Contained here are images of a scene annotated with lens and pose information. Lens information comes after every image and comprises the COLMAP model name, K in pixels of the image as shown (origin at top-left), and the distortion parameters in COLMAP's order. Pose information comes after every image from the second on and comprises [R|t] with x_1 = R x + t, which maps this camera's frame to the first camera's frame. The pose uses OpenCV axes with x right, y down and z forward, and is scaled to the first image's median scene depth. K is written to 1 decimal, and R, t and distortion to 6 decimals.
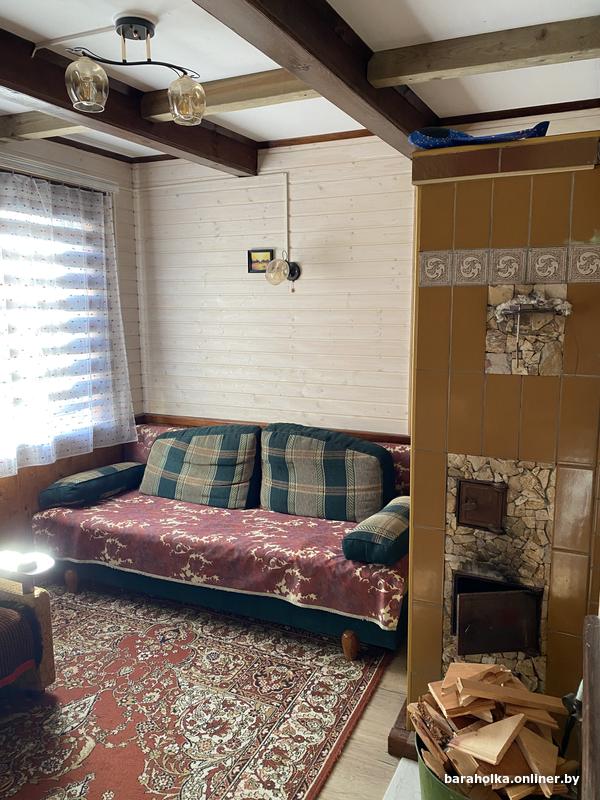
lens RADIAL K [[602.5, 0, 301.4], [0, 602.5, 395.9], [0, 0, 1]] dist [-0.001061, -0.006408]
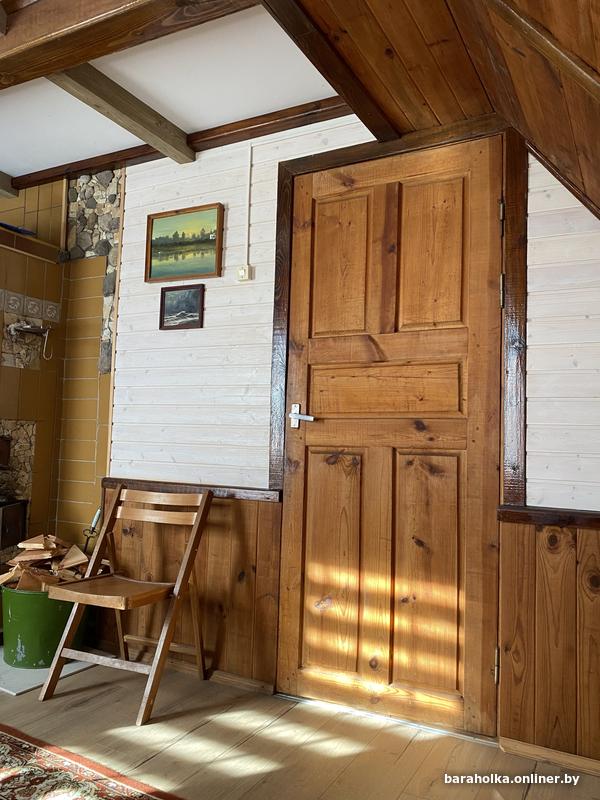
lens RADIAL K [[613.6, 0, 301.1], [0, 613.6, 406.0], [0, 0, 1]] dist [0.015214, -0.014537]
pose [[0.049041, 0.060220, 0.996980, -0.893365], [0.106798, 0.992142, -0.065181, 0.182122], [-0.993071, 0.109672, 0.042224, 0.111000]]
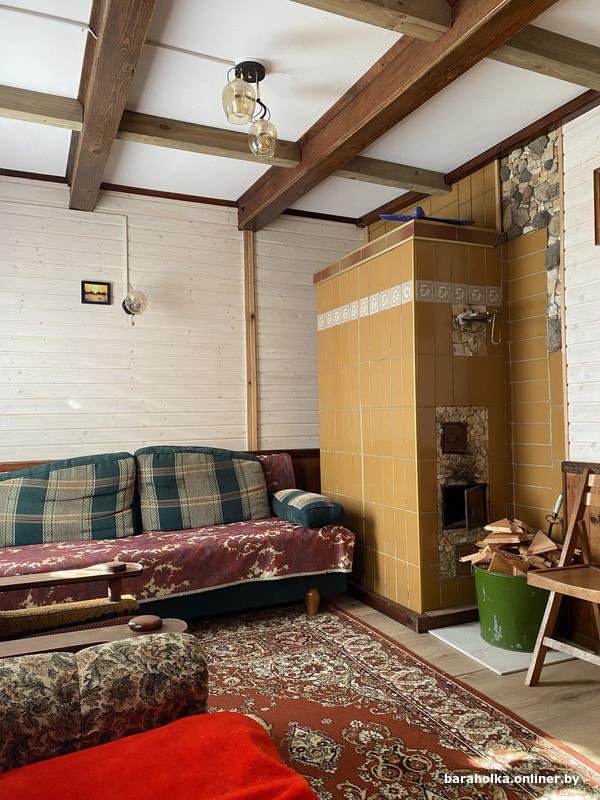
lens RADIAL K [[613.6, 0, 301.1], [0, 613.6, 406.0], [0, 0, 1]] dist [0.015214, -0.014537]
pose [[0.650767, 0.006585, 0.759249, -0.886025], [0.122871, 0.985869, -0.113866, 0.170669], [-0.749269, 0.167390, 0.640762, 0.175395]]
